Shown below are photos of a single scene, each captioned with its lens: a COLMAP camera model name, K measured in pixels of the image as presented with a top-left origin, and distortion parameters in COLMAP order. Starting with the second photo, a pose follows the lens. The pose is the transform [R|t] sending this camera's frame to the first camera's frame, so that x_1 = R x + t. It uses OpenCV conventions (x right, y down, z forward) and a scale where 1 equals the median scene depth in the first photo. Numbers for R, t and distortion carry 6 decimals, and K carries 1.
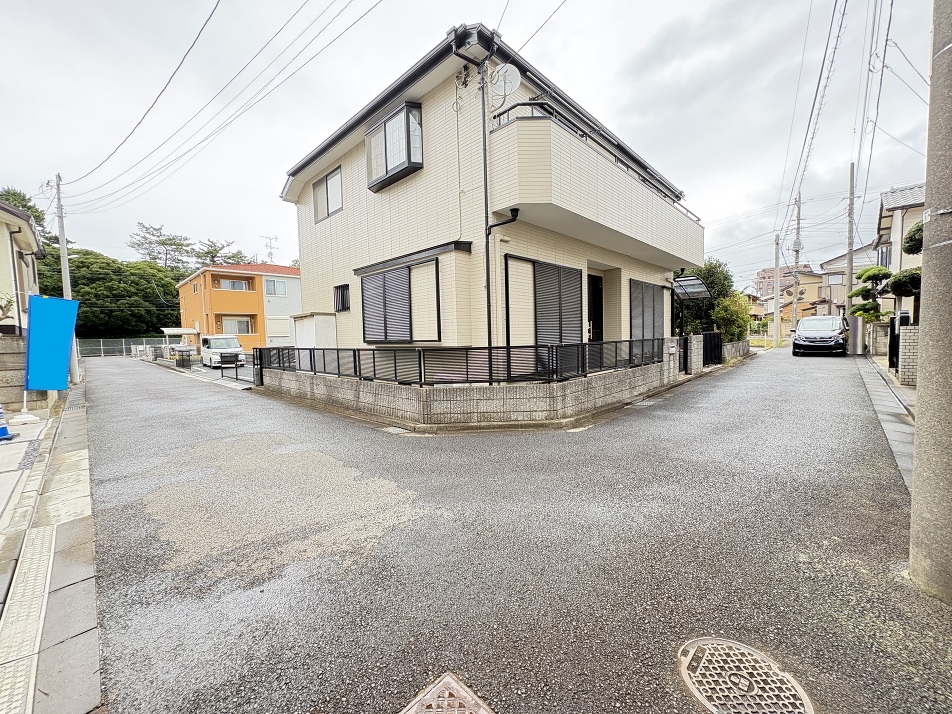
lens RADIAL K [[379.8, 0, 476.0], [0, 379.8, 357.0], [0, 0, 1]] dist [0.000388, 0.000285]
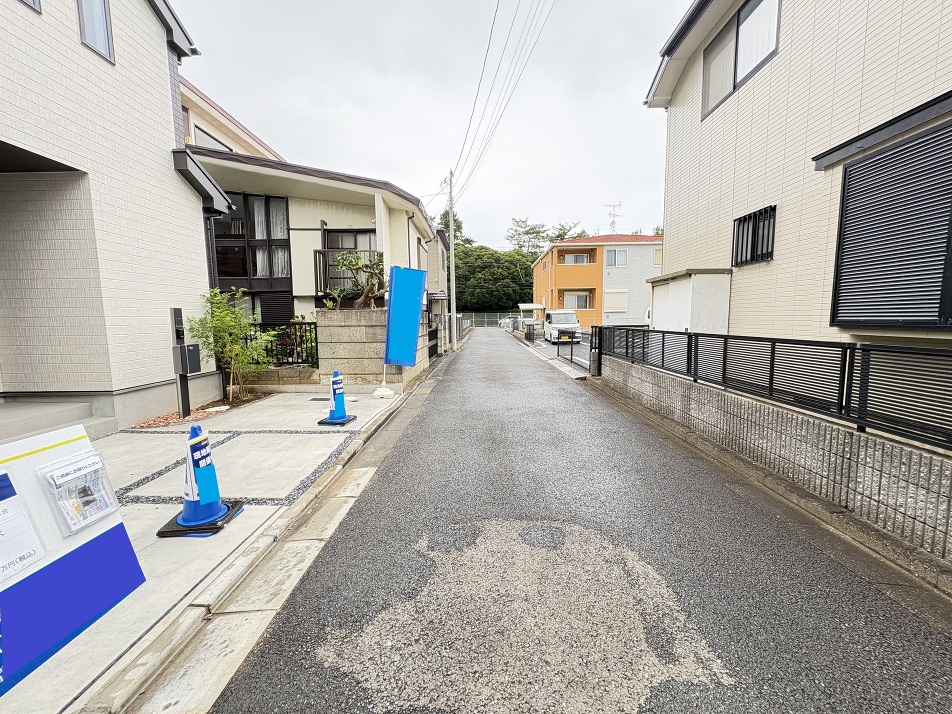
lens RADIAL K [[379.8, 0, 476.0], [0, 379.8, 357.0], [0, 0, 1]] dist [0.000388, 0.000285]
pose [[0.683989, 0.092038, -0.723663, -0.081143], [-0.046623, 0.995496, 0.082544, -0.005967], [0.728001, -0.022720, 0.685199, 0.132061]]
